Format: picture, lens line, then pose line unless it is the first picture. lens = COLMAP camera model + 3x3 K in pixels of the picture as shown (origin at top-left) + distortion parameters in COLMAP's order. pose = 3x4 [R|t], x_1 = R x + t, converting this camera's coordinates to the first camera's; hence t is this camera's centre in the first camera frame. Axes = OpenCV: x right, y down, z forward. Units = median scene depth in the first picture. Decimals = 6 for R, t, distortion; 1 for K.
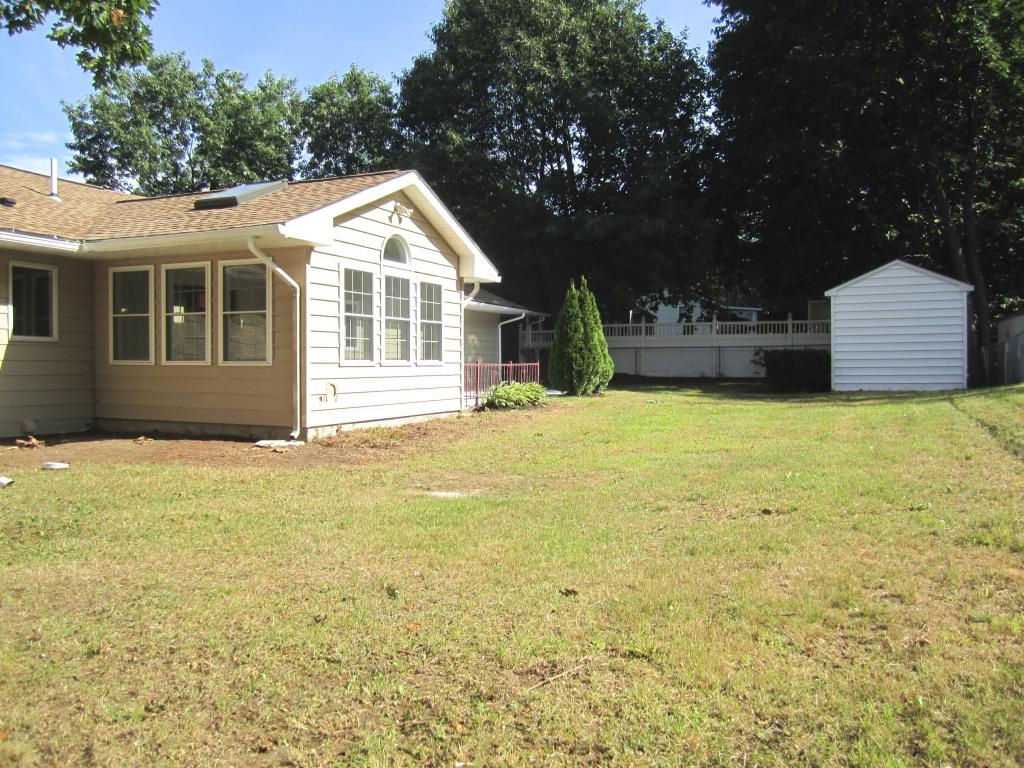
lens RADIAL K [[844.9, 0, 498.5], [0, 844.9, 384.5], [0, 0, 1]] dist [-0.055135, 0.019078]
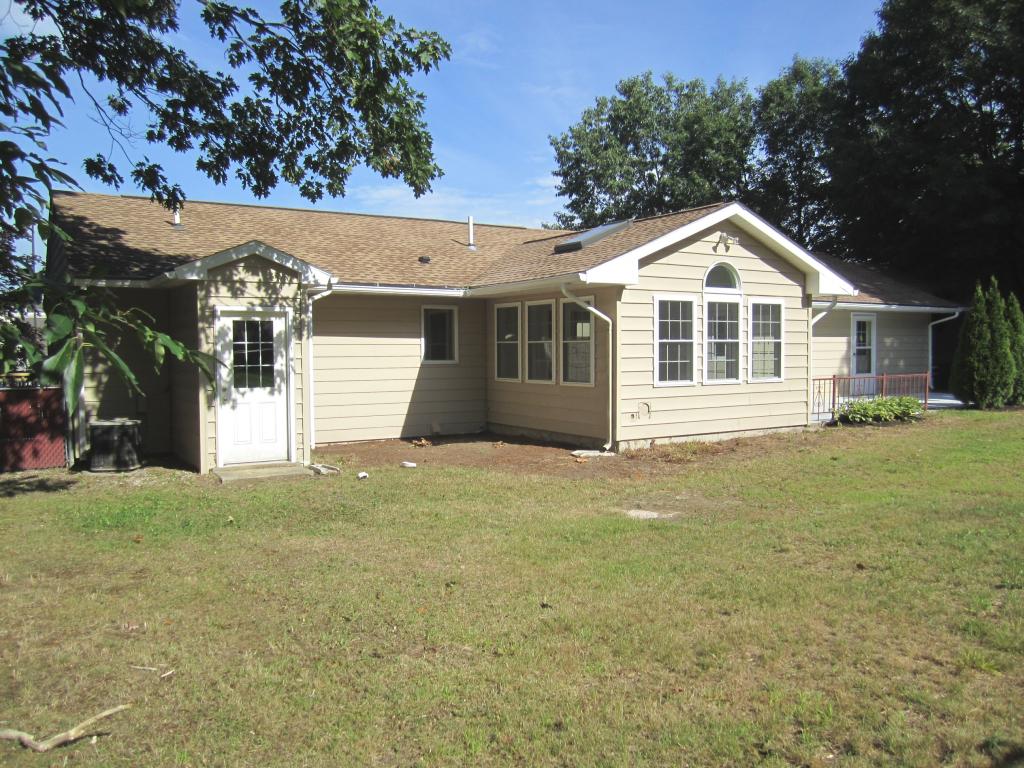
lens RADIAL K [[844.9, 0, 498.5], [0, 844.9, 384.5], [0, 0, 1]] dist [-0.055135, 0.019078]
pose [[0.818402, 0.016402, -0.574413, 0.278656], [-0.003937, 0.999729, 0.022937, -0.048237], [0.574633, -0.016510, 0.818245, -0.047876]]
